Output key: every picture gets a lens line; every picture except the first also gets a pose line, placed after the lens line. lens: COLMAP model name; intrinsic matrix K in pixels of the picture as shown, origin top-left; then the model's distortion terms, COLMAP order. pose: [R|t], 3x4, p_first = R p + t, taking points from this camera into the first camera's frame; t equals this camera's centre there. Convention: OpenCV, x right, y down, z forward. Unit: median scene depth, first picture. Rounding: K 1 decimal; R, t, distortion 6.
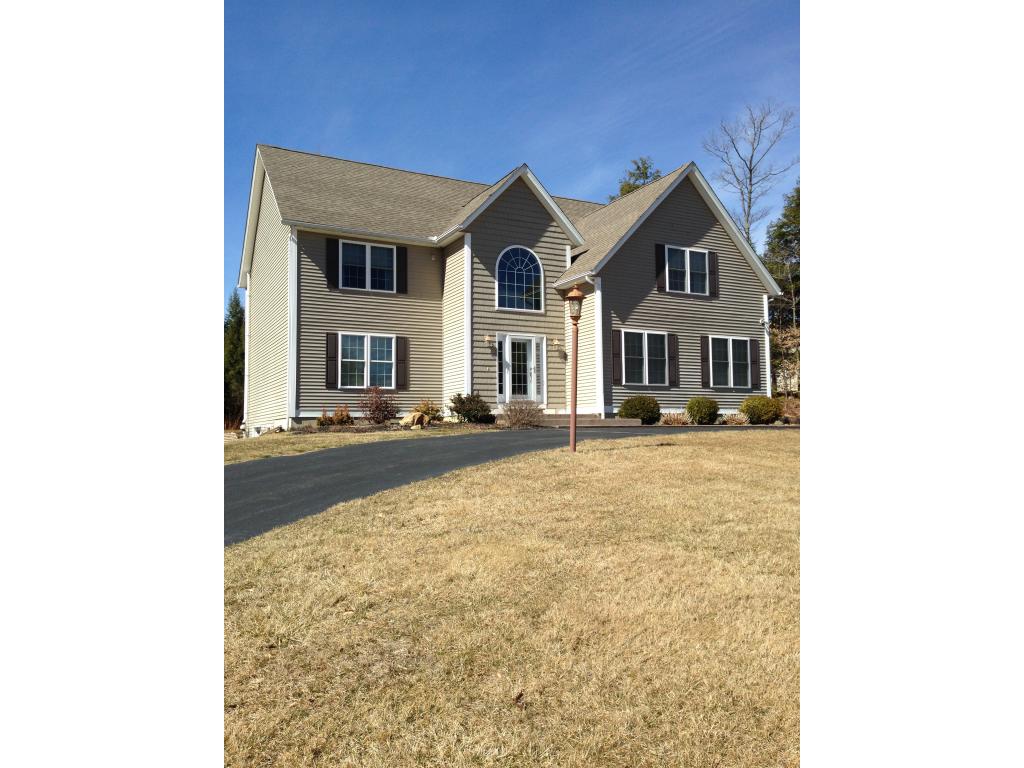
lens RADIAL K [[705.6, 0, 512.0], [0, 705.6, 384.0], [0, 0, 1]] dist [0.051110, -0.000166]
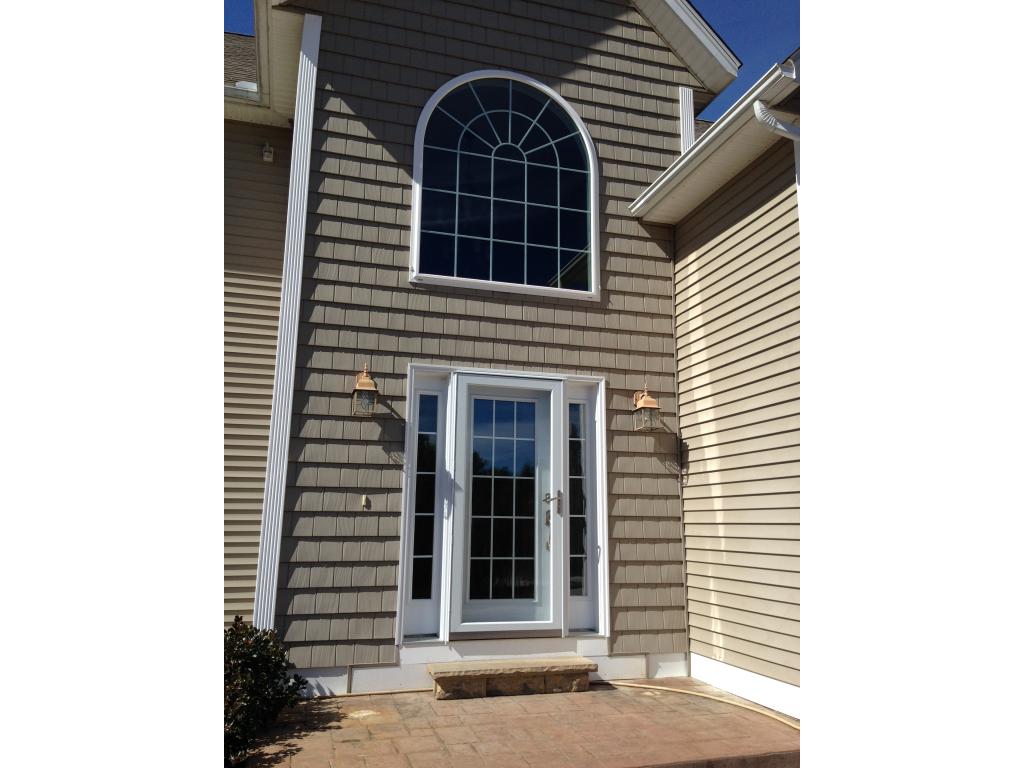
lens RADIAL K [[705.6, 0, 512.0], [0, 705.6, 384.0], [0, 0, 1]] dist [0.051110, -0.000166]
pose [[0.980039, -0.016582, -0.198111, 0.067804], [-0.008809, 0.991914, -0.126605, -0.030670], [0.198608, 0.125823, 0.971969, 0.728348]]
